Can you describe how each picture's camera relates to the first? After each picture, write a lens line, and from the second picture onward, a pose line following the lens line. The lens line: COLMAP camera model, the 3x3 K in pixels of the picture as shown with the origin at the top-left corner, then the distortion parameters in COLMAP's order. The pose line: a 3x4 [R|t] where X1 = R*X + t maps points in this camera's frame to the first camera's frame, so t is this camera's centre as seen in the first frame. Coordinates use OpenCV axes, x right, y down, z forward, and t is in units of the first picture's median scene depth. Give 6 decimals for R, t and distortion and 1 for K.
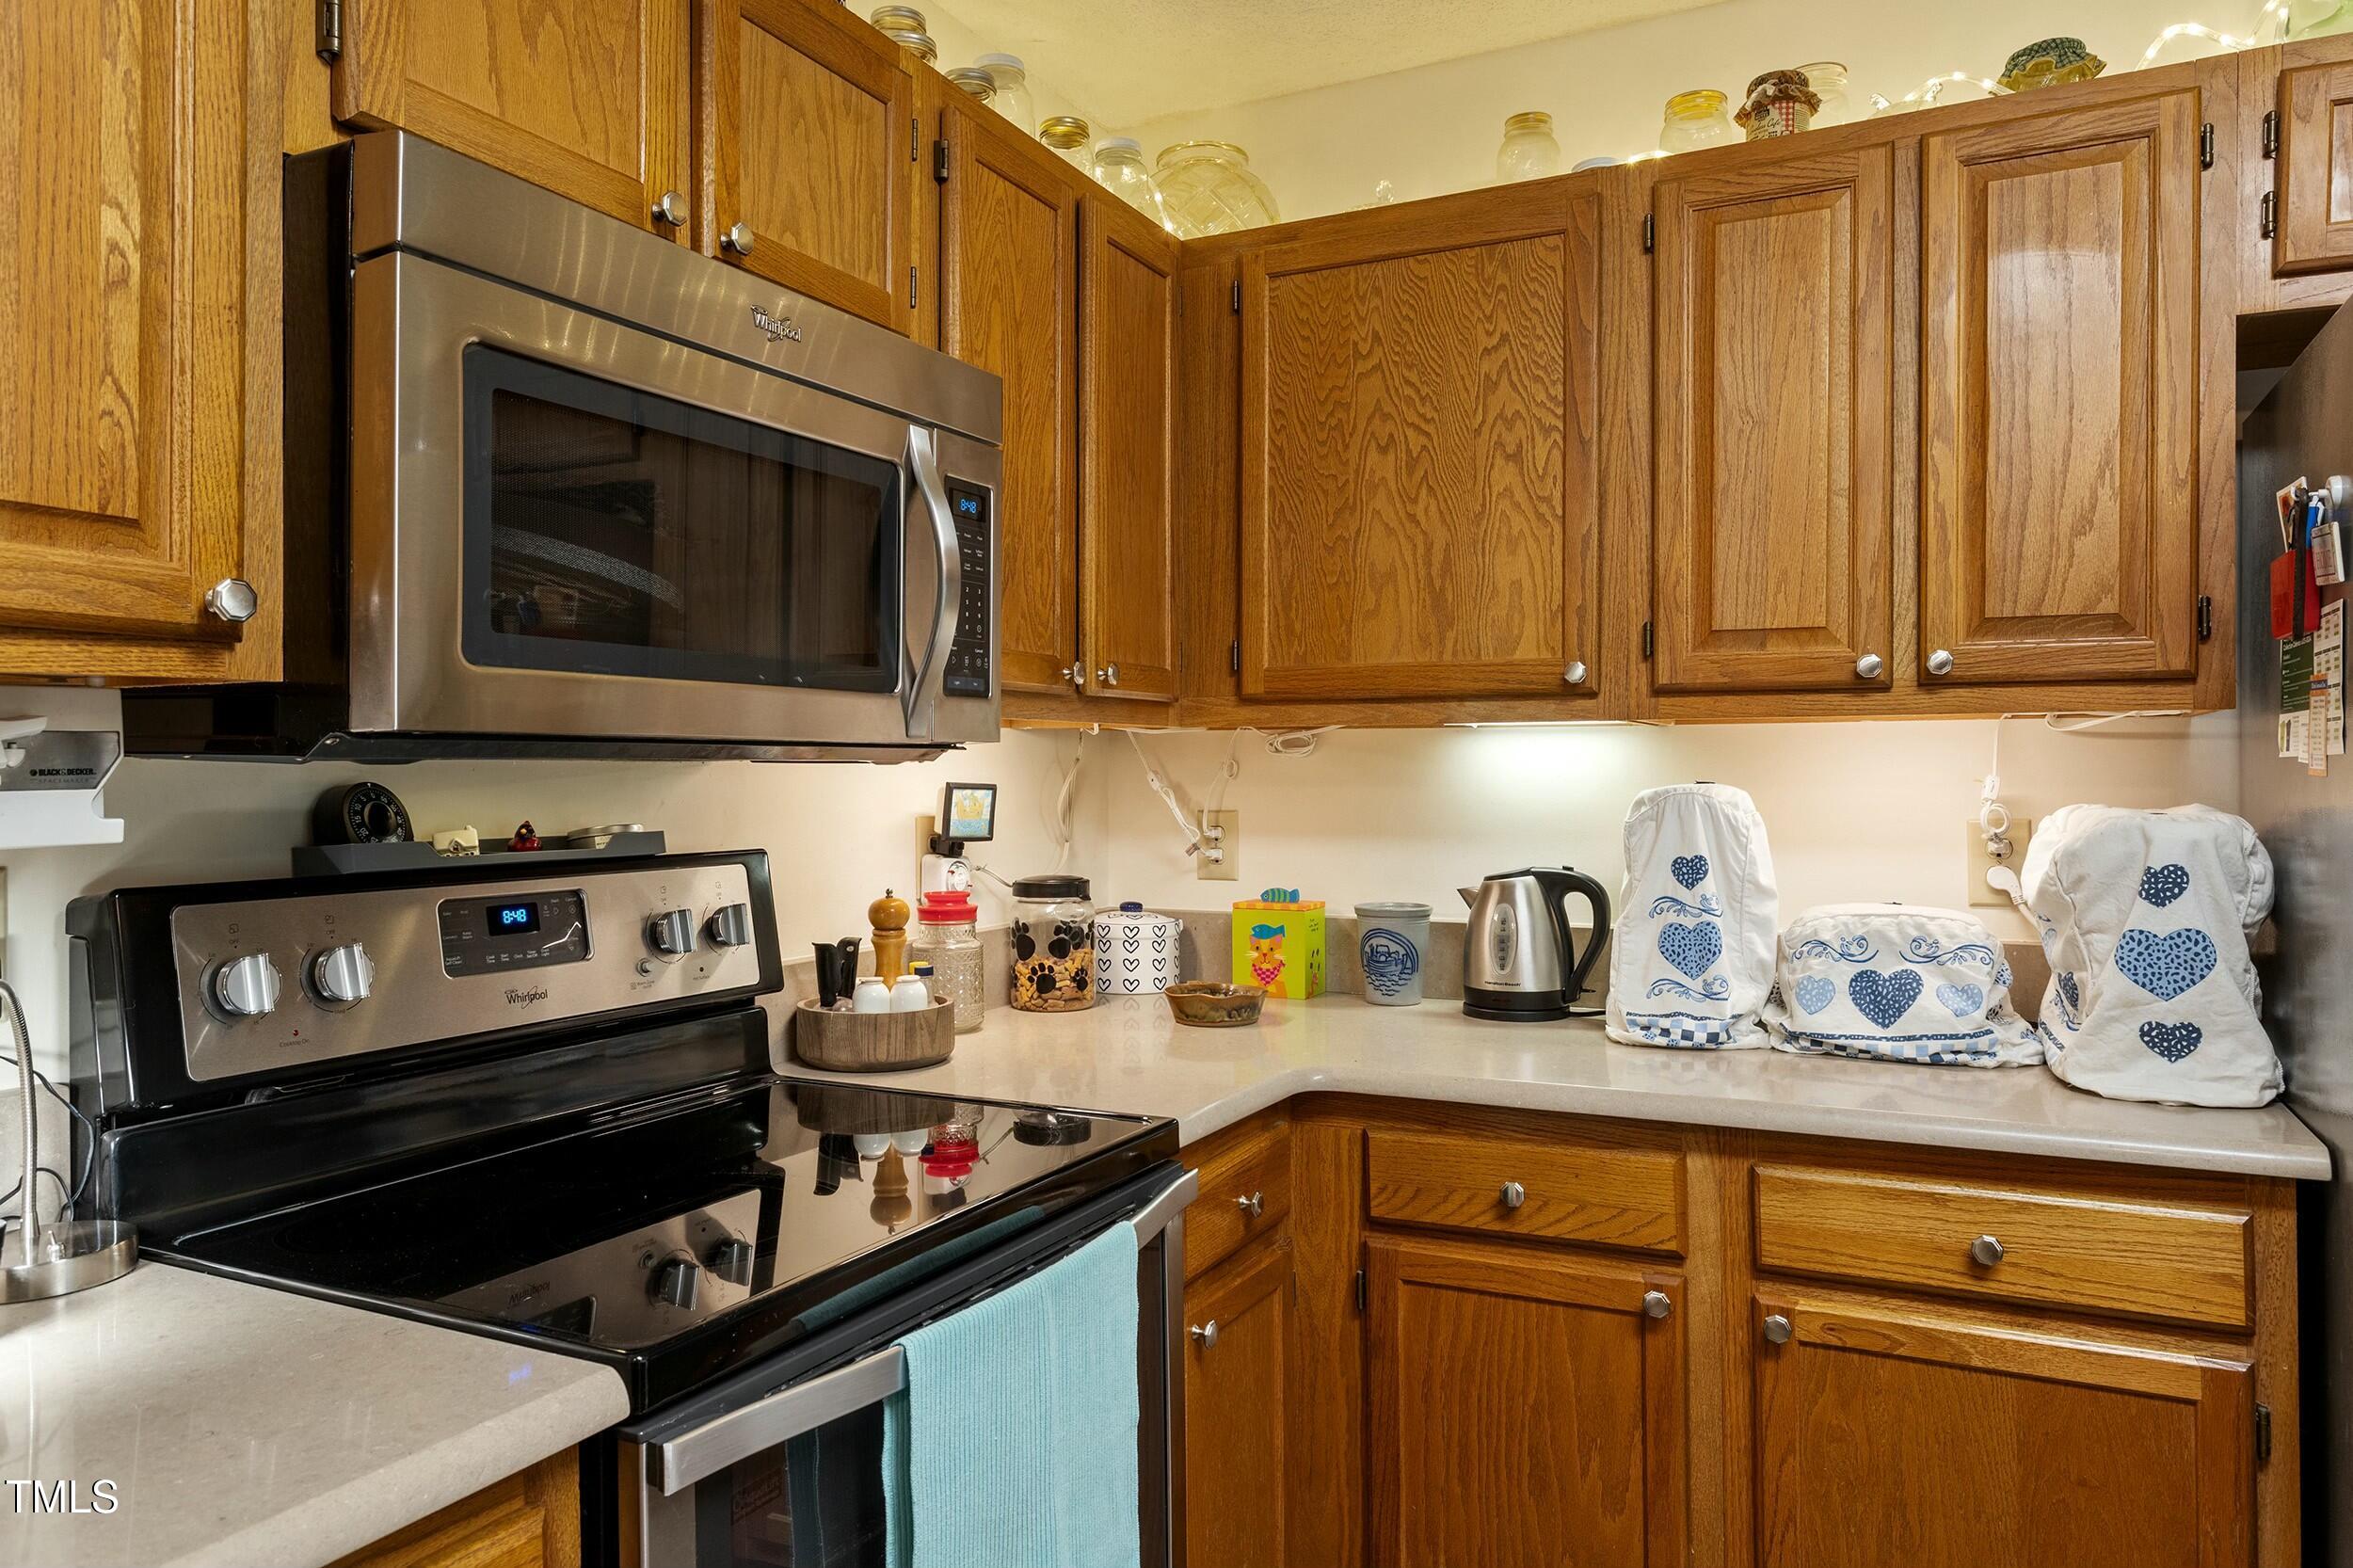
lens RADIAL K [[1518.8, 0, 1167.6], [0, 1518.8, 774.3], [0, 0, 1]] dist [0.001063, 0.002749]
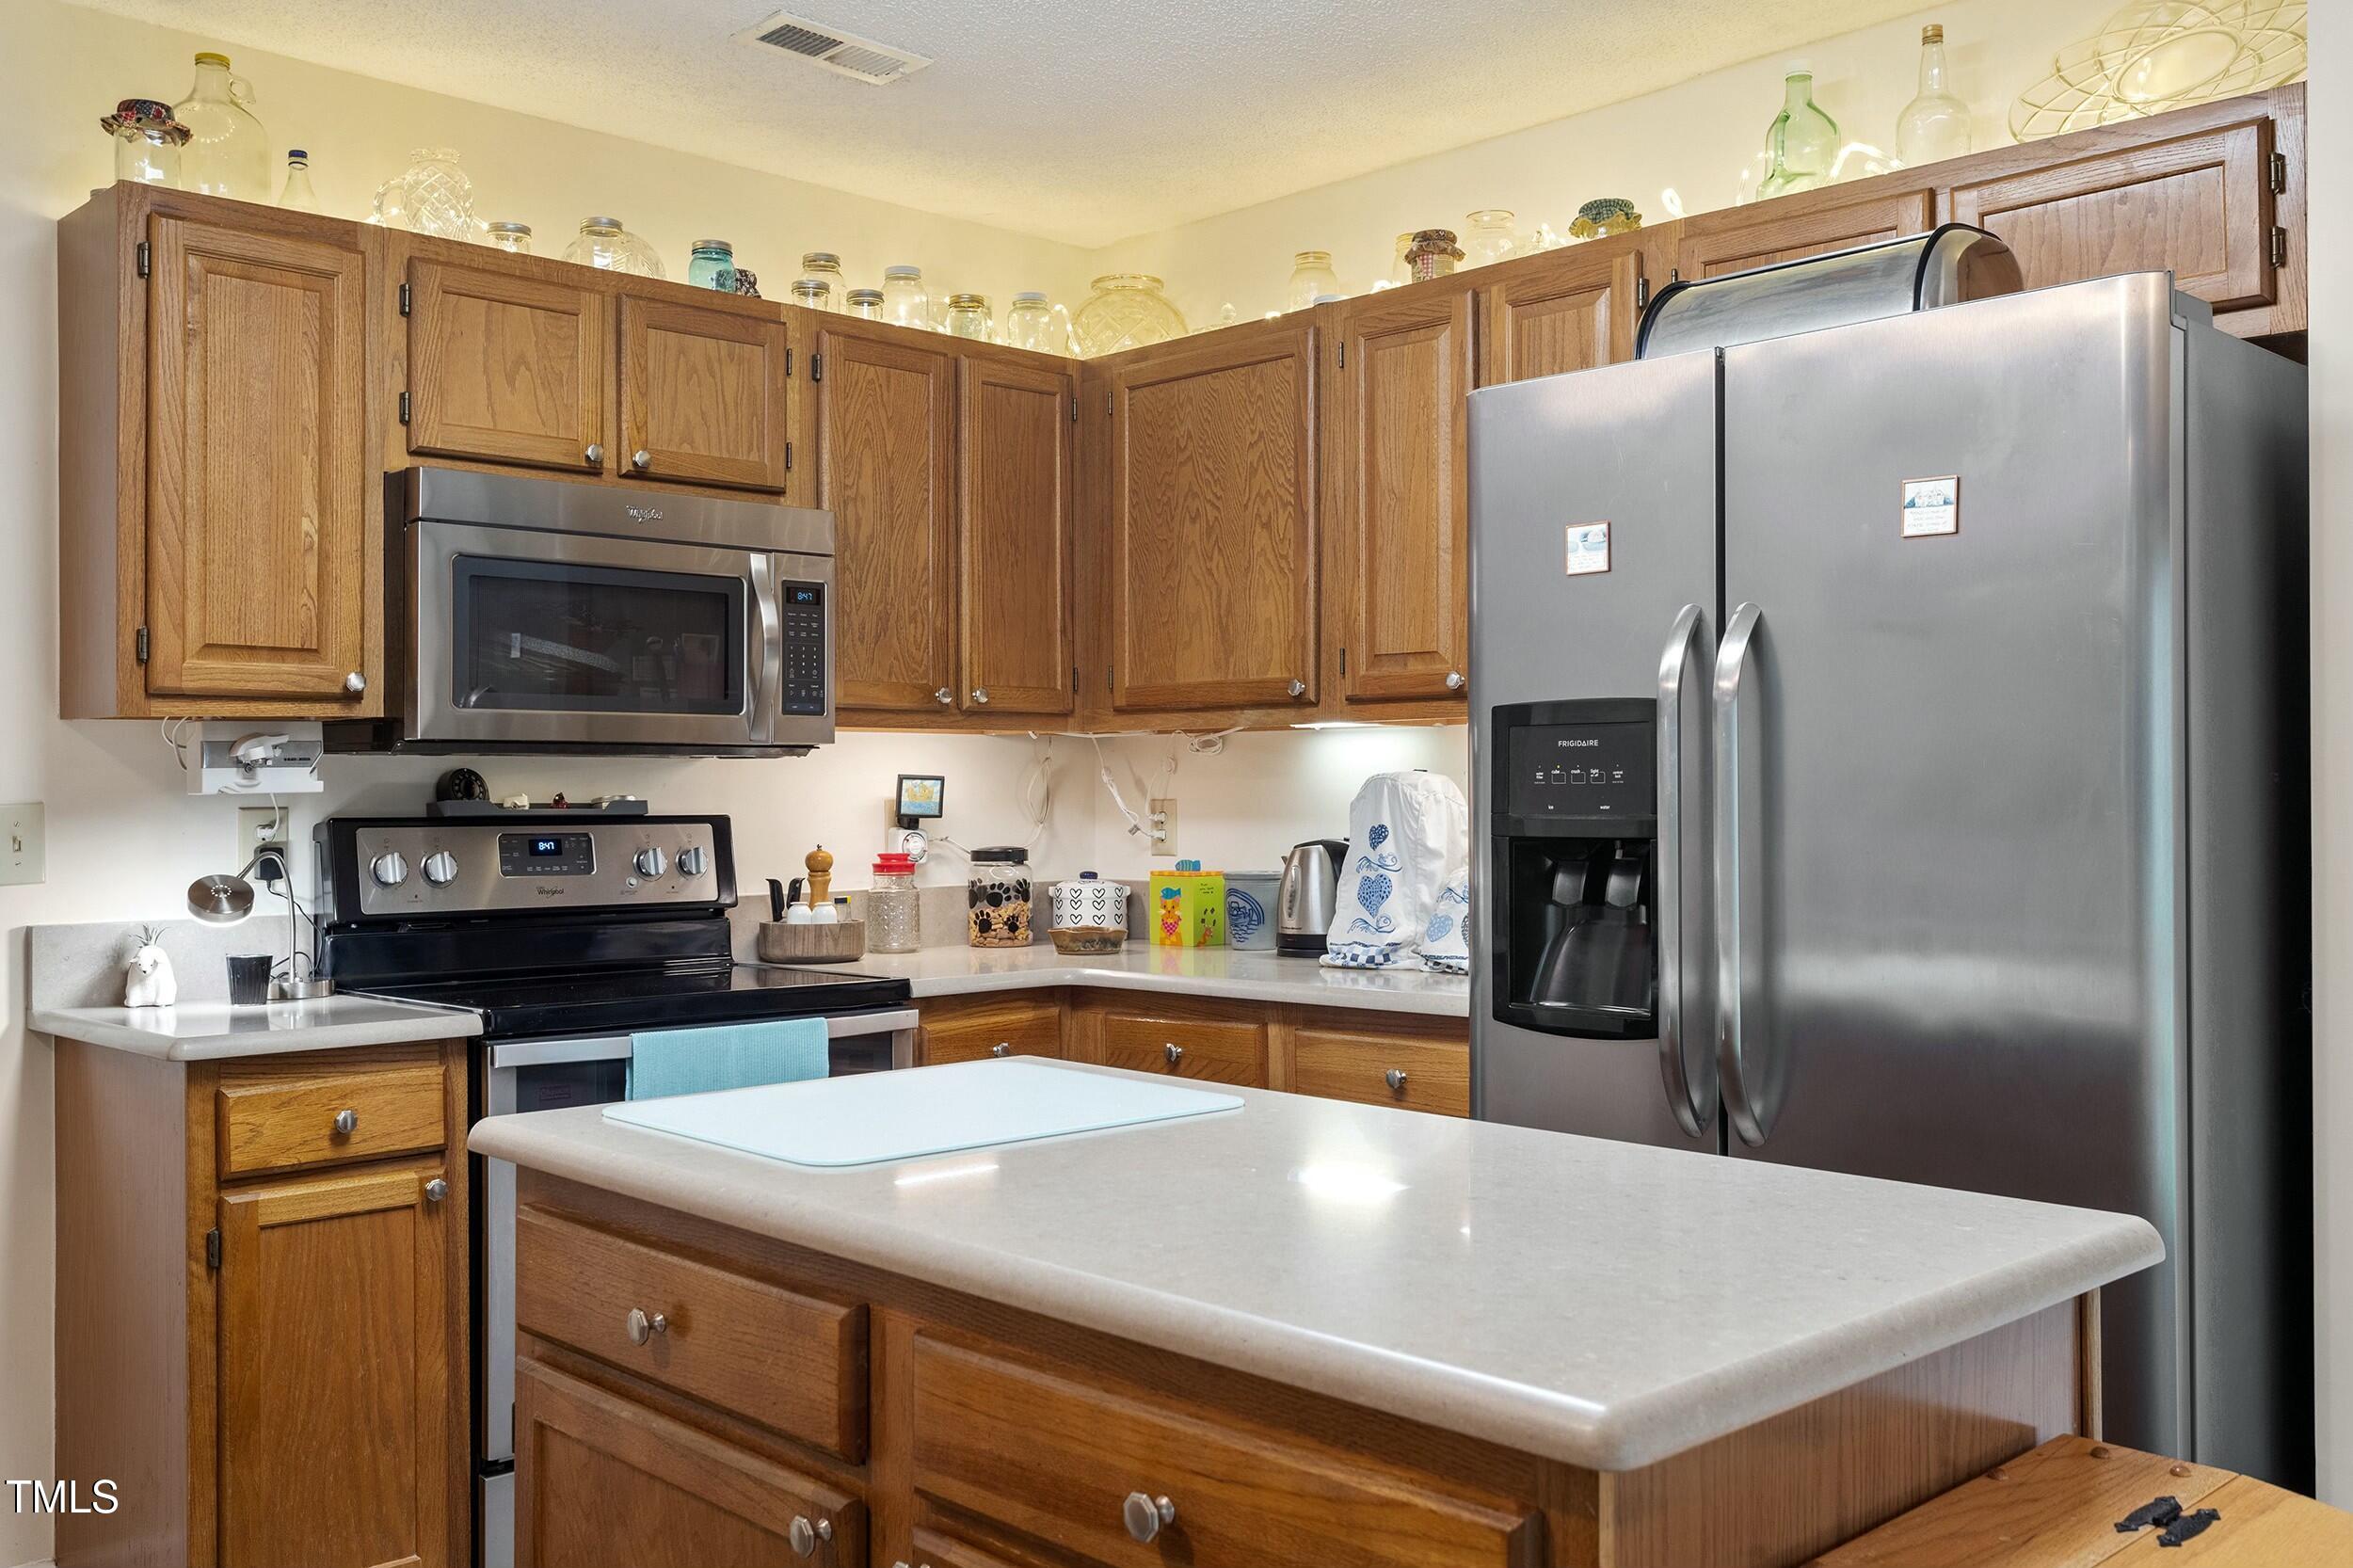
lens RADIAL K [[2041.1, 0, 1173.3], [0, 2041.1, 778.2], [0, 0, 1]] dist [0.018920, 0.001368]
pose [[0.945548, -0.005711, -0.325432, 0.841691], [0.002590, 0.999946, -0.010022, 0.034025], [0.325471, 0.008633, 0.945512, -0.816715]]
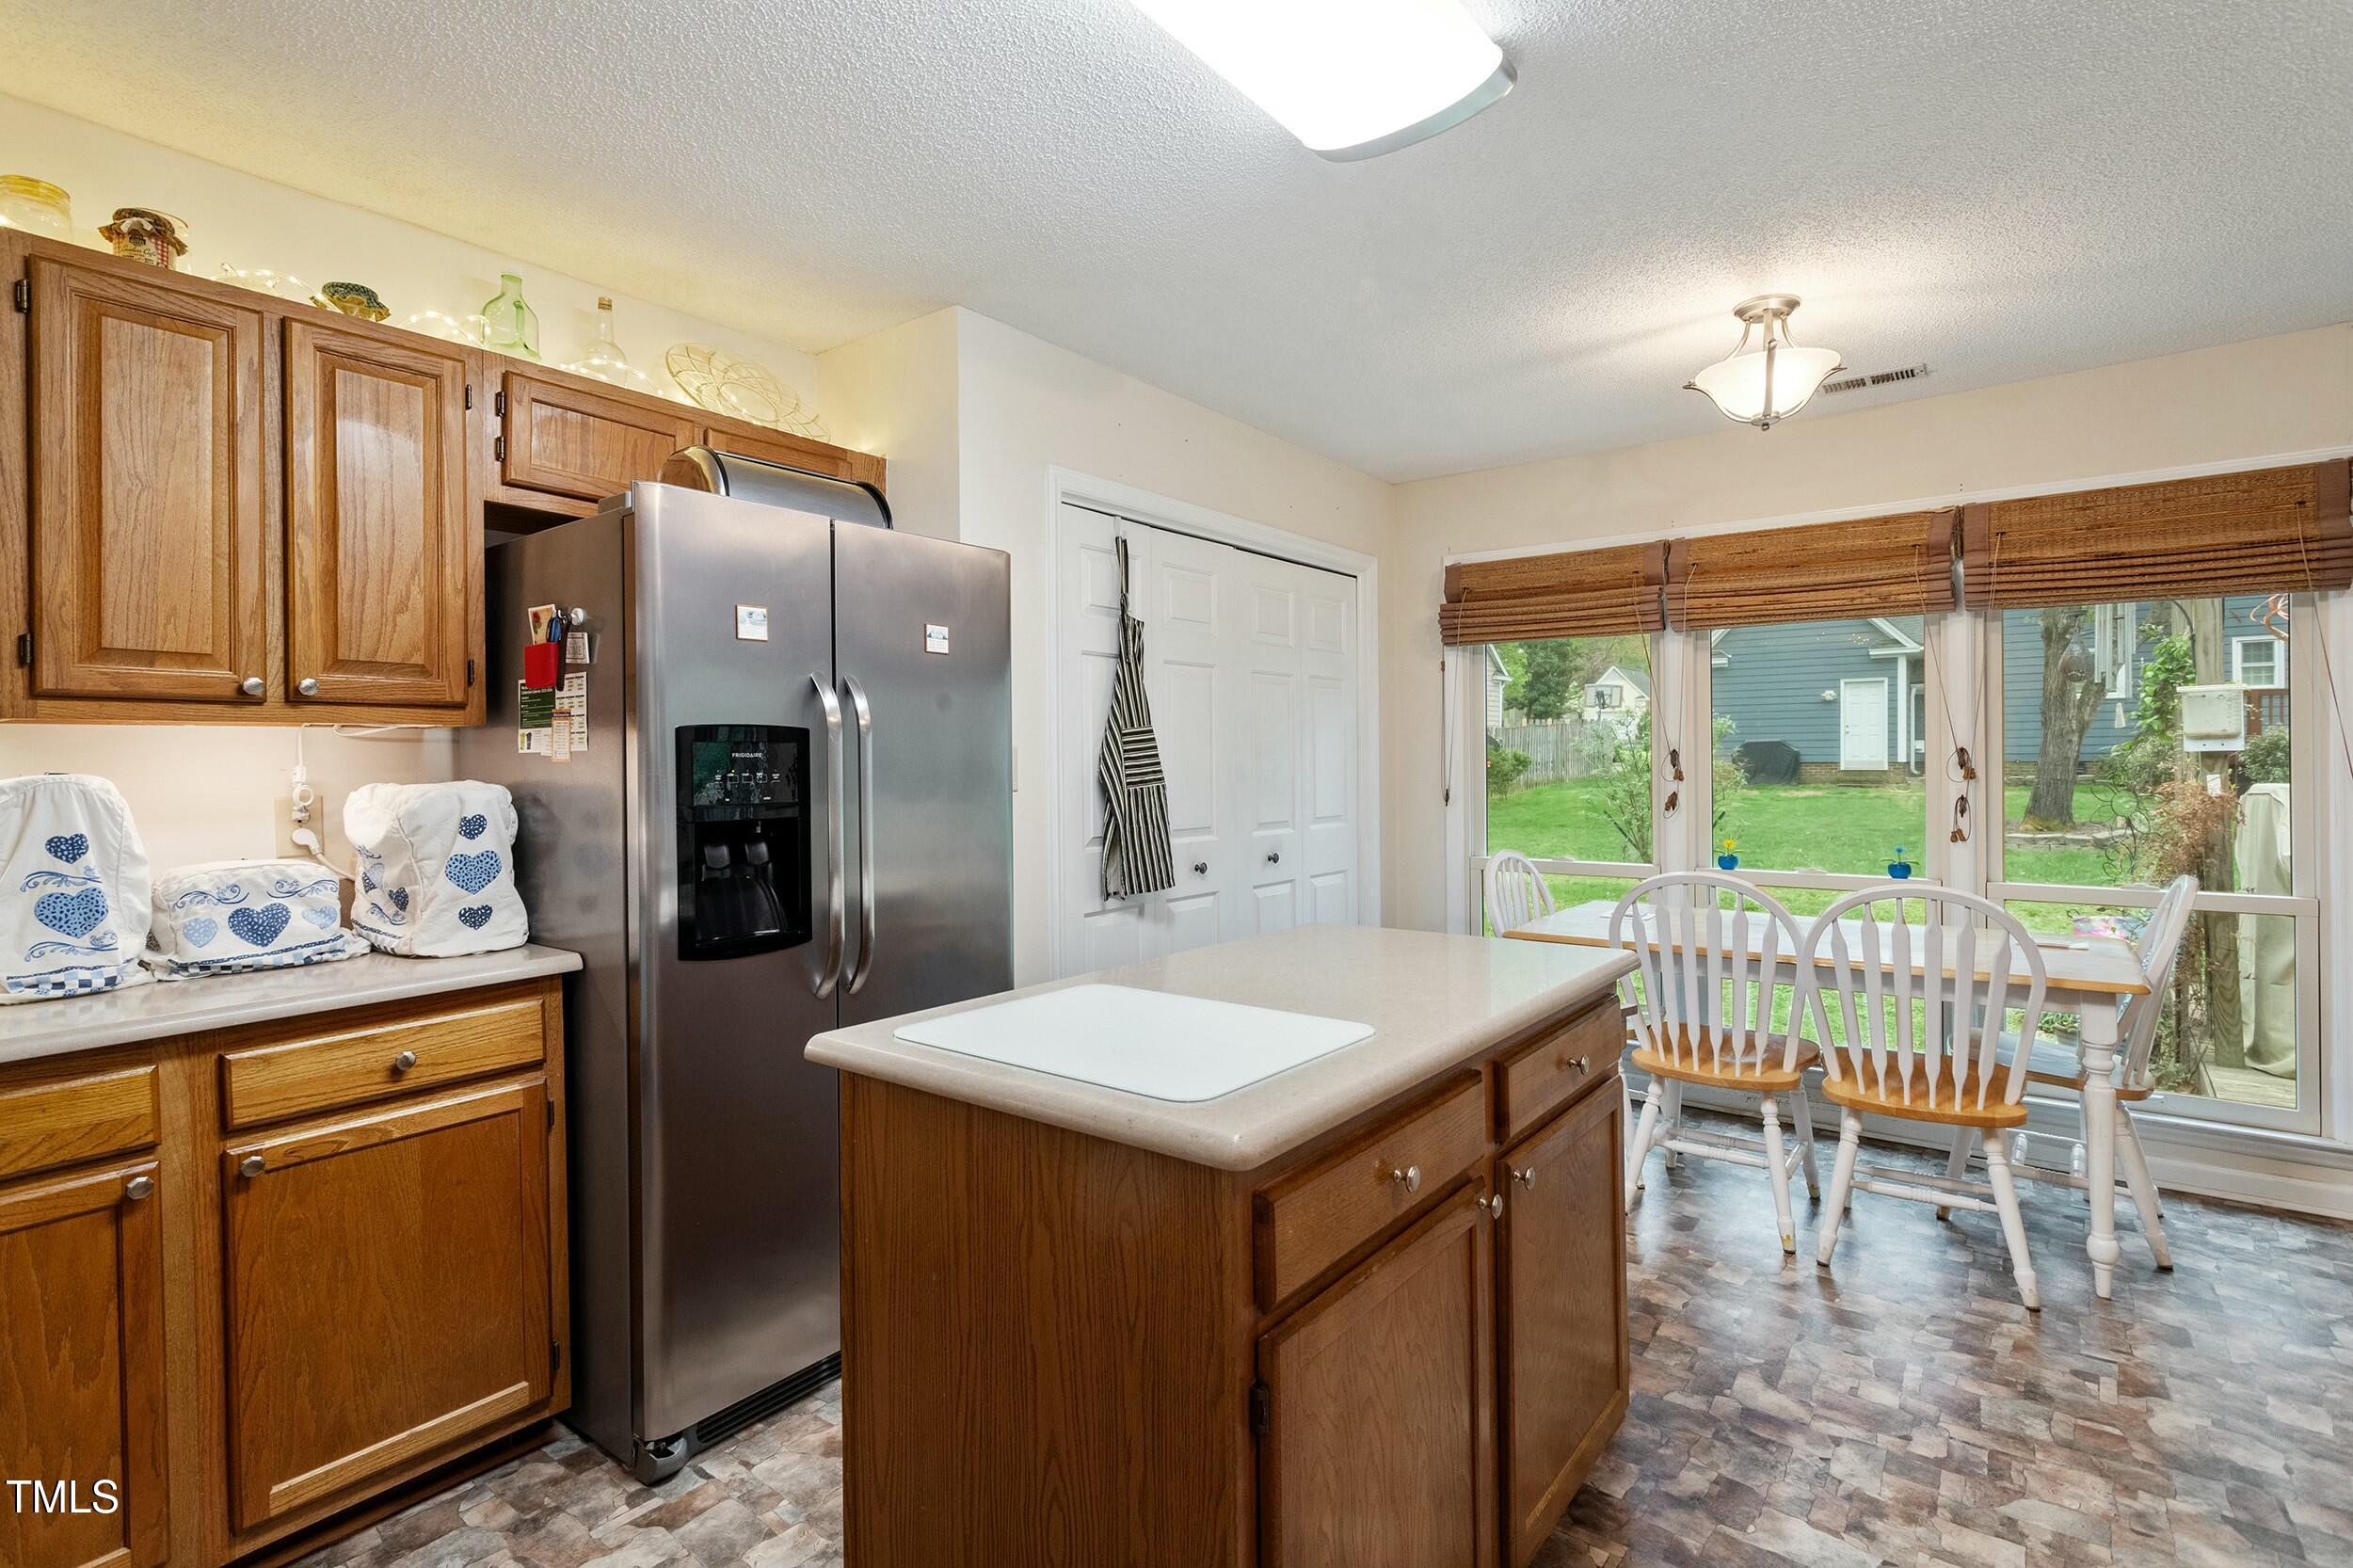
lens RADIAL K [[1122.5, 0, 1158.9], [0, 1122.5, 761.0], [0, 0, 1]] dist [0.003963, 0.000208]
pose [[0.190336, -0.001691, 0.981717, -0.399322], [0.012199, 0.999925, -0.000643, 0.007804], [-0.981643, 0.012099, 0.190343, -0.003221]]
